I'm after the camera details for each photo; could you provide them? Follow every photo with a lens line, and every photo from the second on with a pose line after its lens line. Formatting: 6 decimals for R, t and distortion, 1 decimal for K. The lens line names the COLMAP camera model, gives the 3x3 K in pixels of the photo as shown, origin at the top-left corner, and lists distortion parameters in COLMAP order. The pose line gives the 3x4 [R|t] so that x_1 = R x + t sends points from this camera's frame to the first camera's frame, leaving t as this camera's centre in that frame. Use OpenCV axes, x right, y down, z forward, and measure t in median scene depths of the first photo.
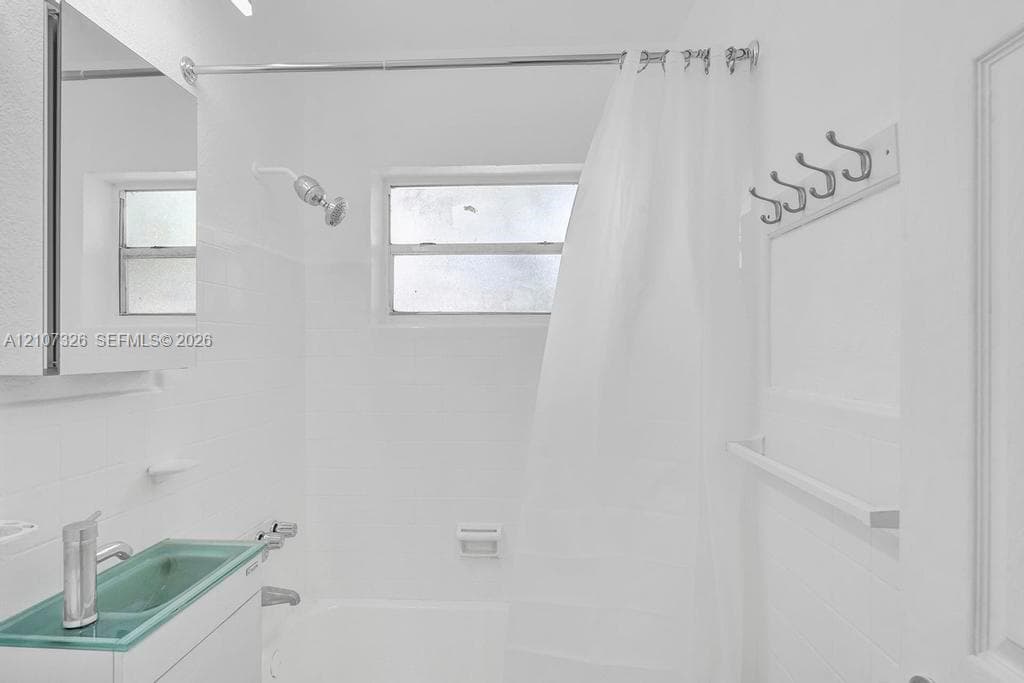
lens RADIAL K [[423.7, 0, 526.6], [0, 423.7, 340.8], [0, 0, 1]] dist [0.000147, 0.000073]
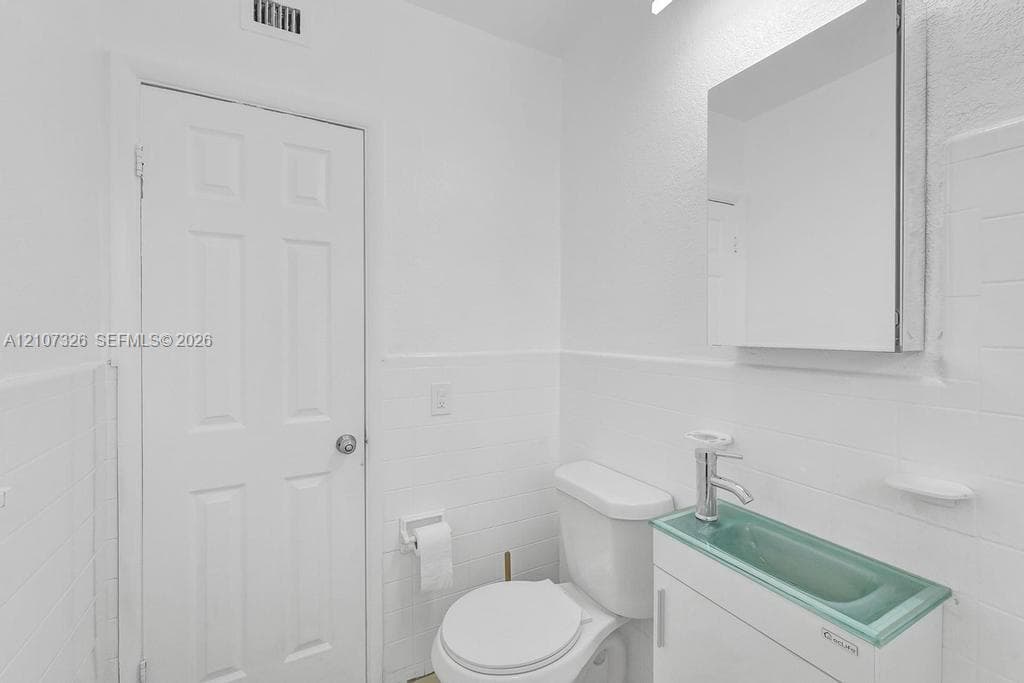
lens RADIAL K [[423.7, 0, 526.6], [0, 423.7, 340.8], [0, 0, 1]] dist [0.000147, 0.000073]
pose [[-0.850045, 0.005056, -0.526686, 0.150866], [0.001335, 0.999971, 0.007444, 0.040896], [0.526709, 0.005624, -0.850027, 1.340496]]
